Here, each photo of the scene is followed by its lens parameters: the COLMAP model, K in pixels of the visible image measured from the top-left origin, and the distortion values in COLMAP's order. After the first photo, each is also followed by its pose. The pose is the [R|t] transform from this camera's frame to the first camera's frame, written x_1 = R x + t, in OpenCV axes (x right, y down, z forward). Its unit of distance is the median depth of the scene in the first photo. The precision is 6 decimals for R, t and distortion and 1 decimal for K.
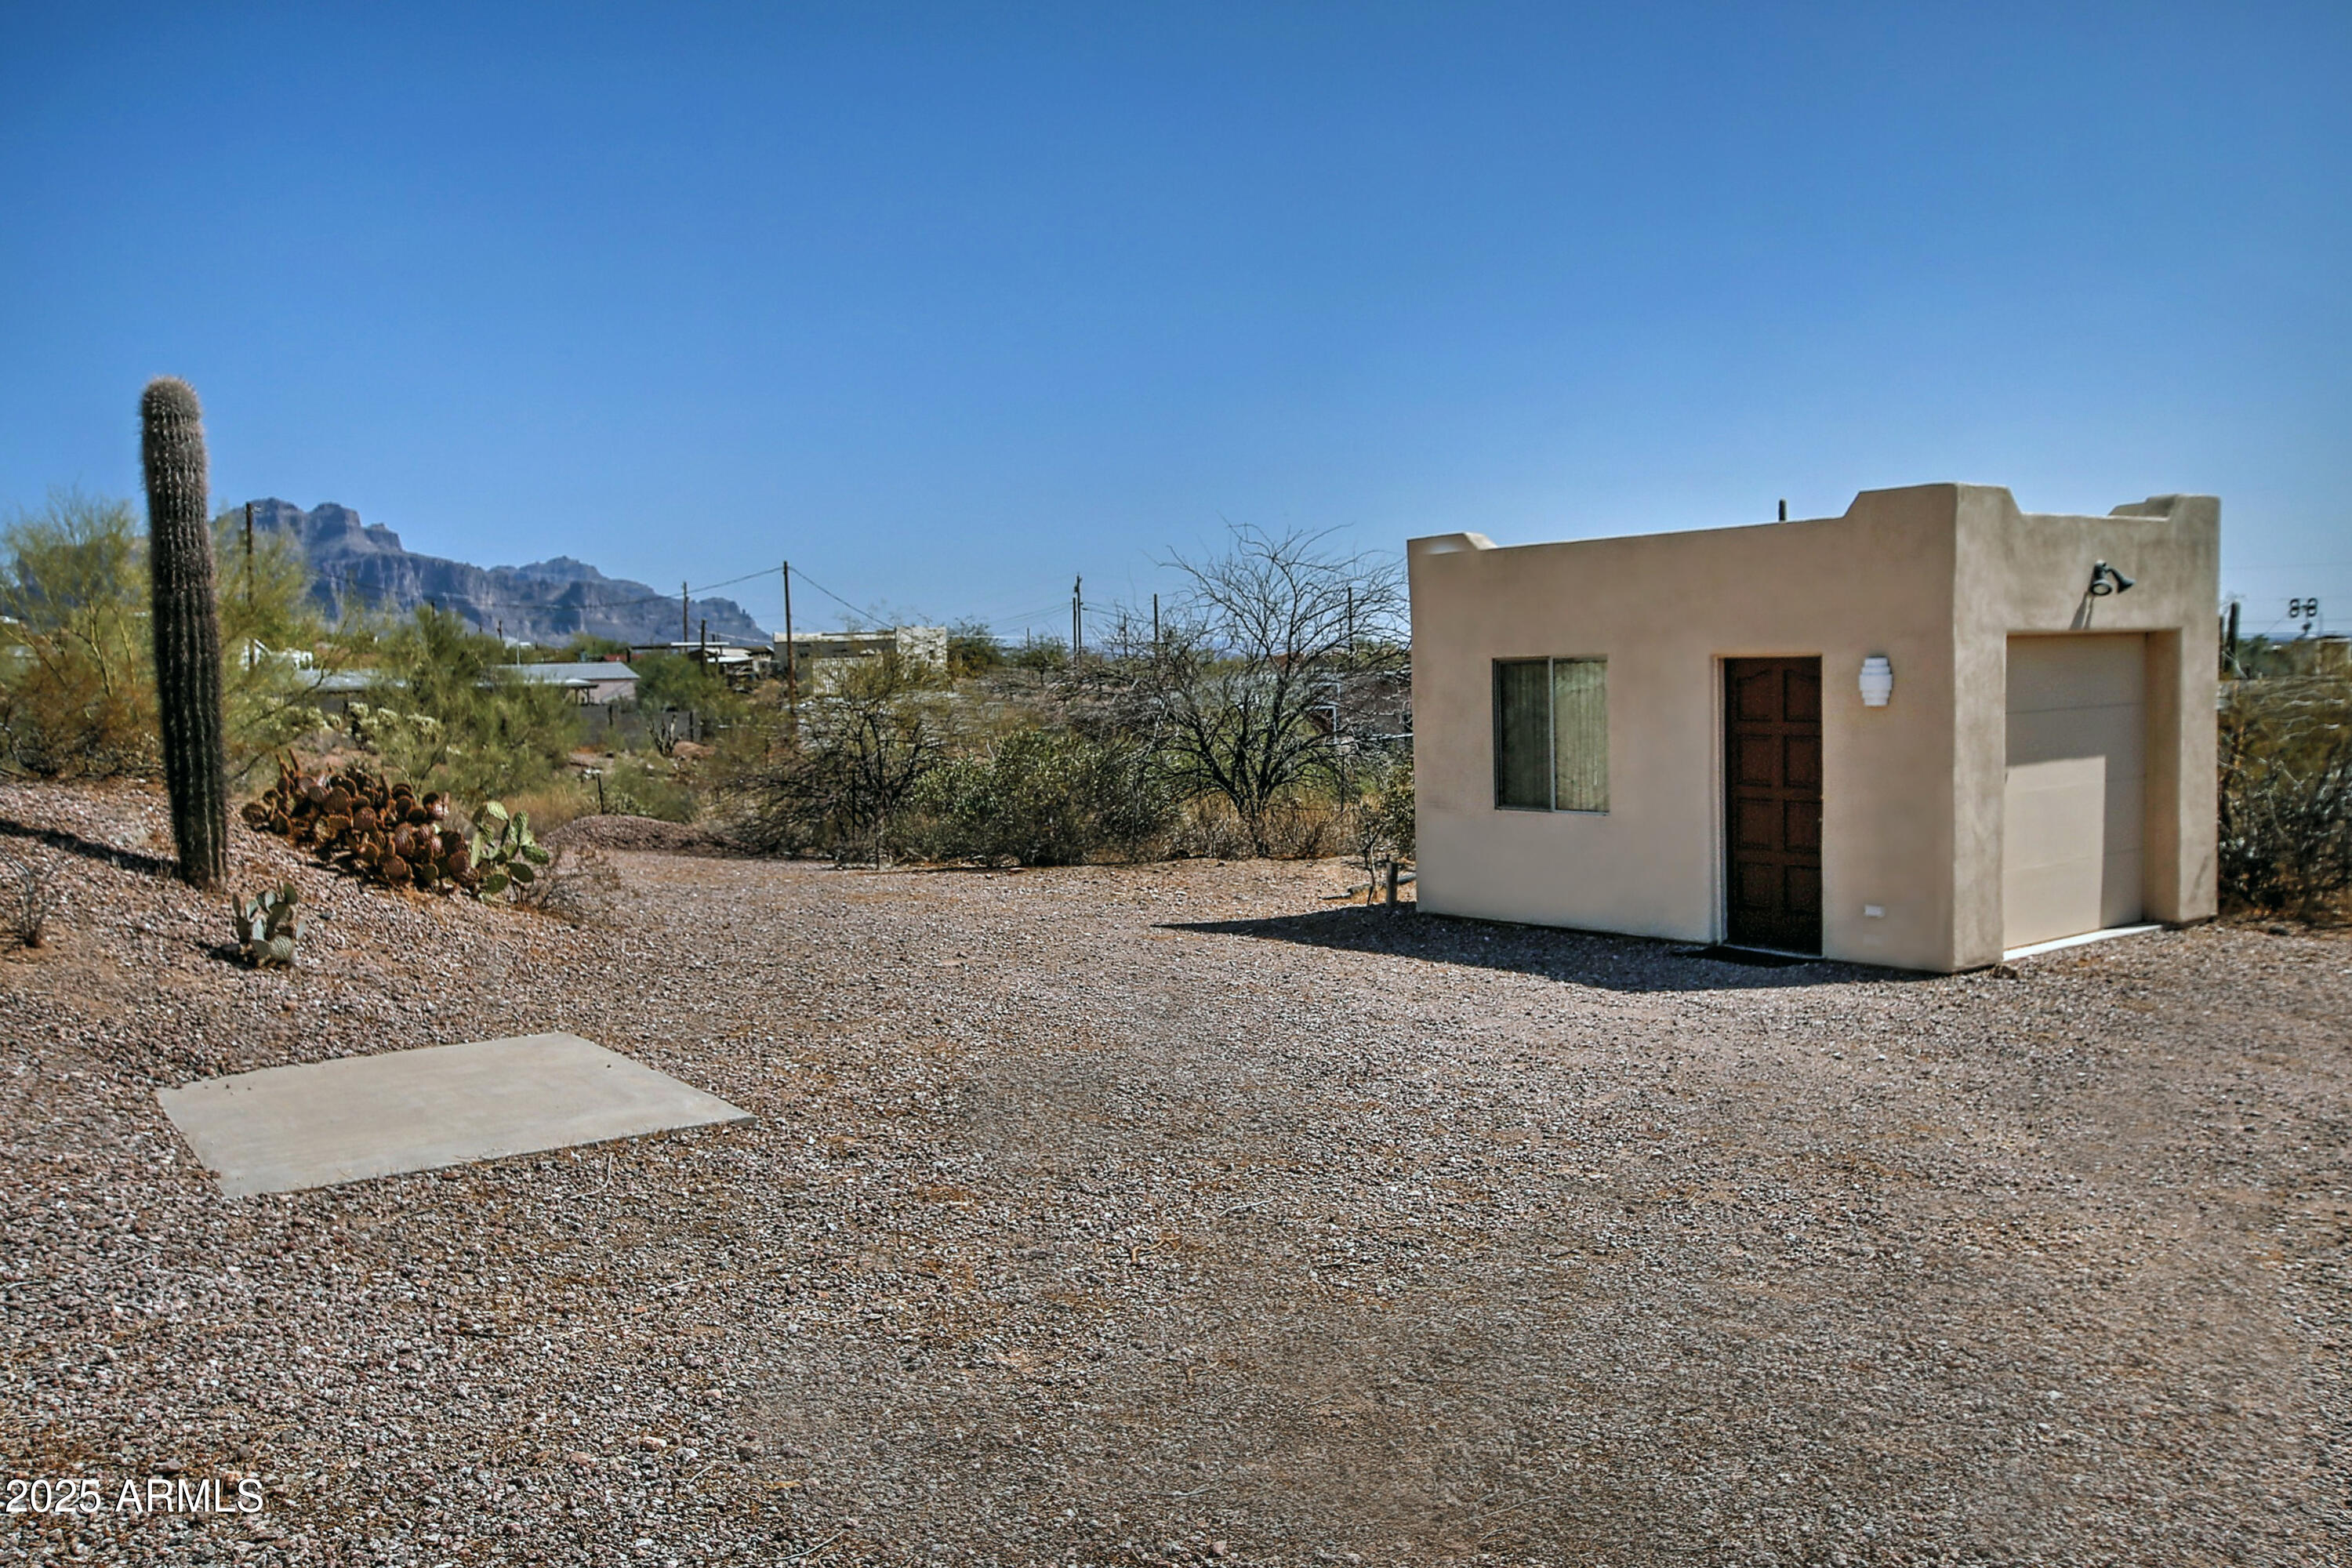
lens RADIAL K [[2016.5, 0, 1176.0], [0, 2016.5, 784.0], [0, 0, 1]] dist [0.045207, 0.002779]
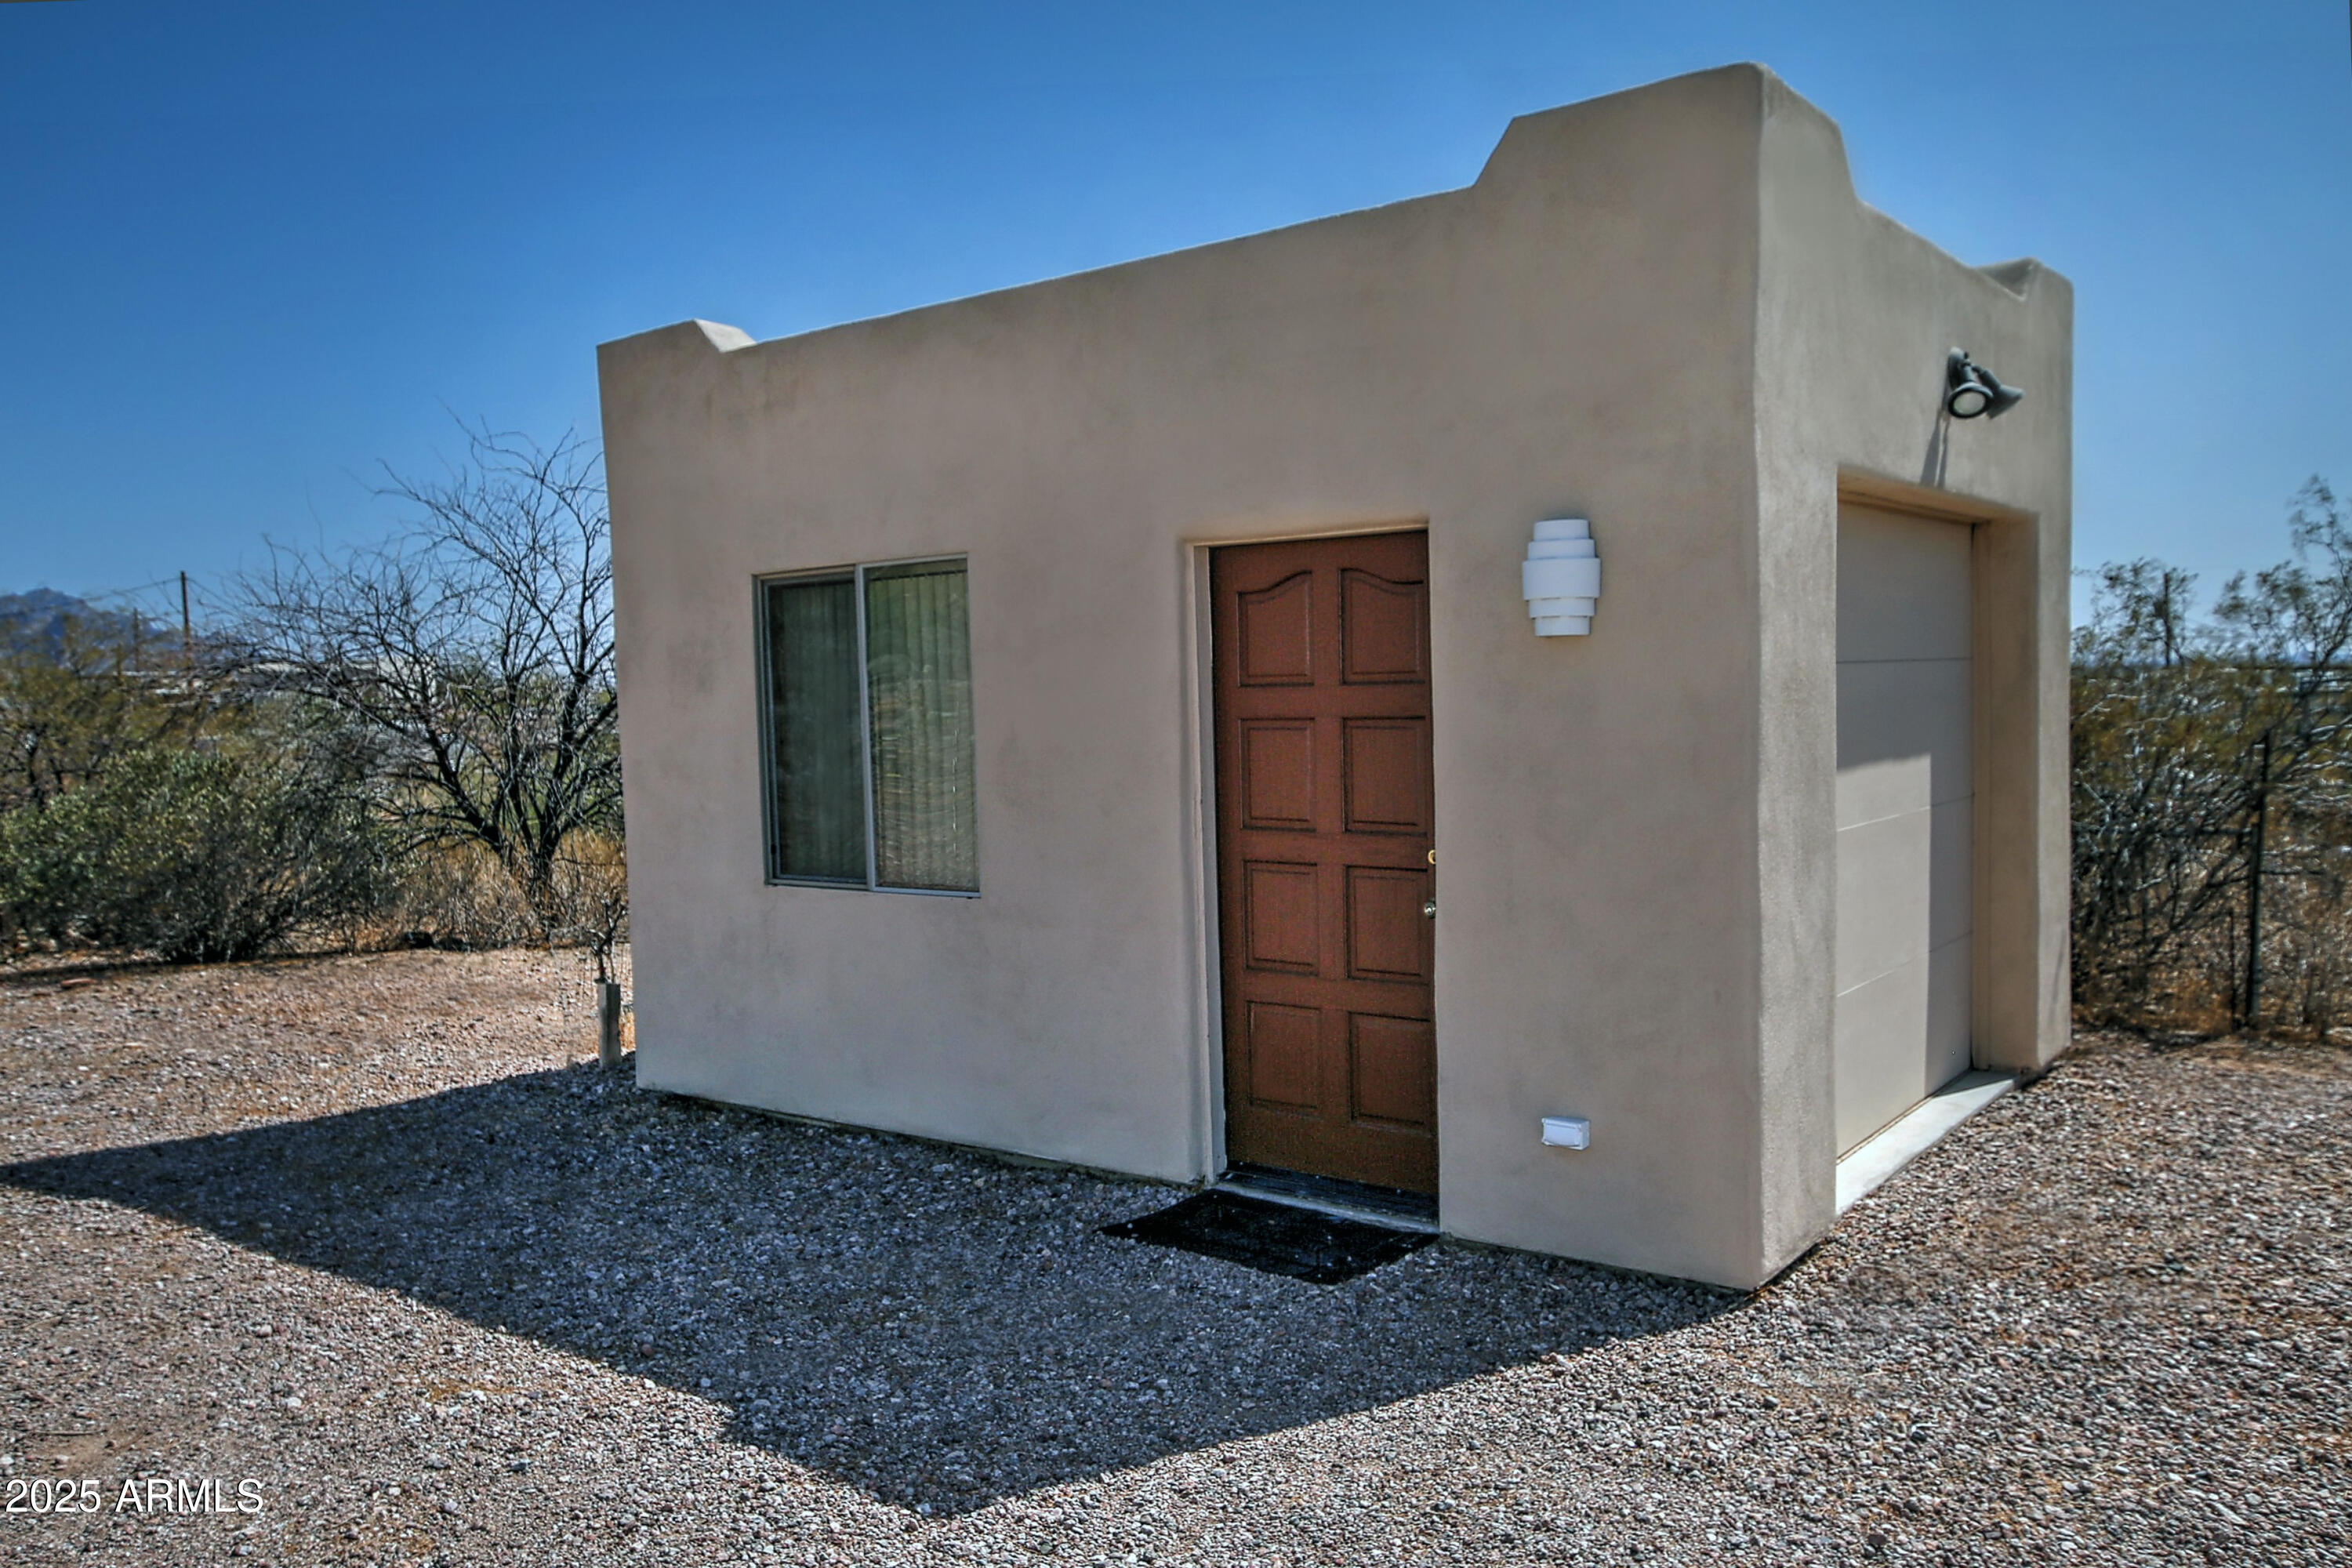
lens RADIAL K [[1759.8, 0, 1176.0], [0, 1759.8, 784.0], [0, 0, 1]] dist [-0.001296, -0.000235]
pose [[0.972809, -0.015929, 0.231062, 0.175745], [0.019106, 0.999751, -0.011516, -0.005714], [-0.230821, 0.015617, 0.972871, 0.633822]]
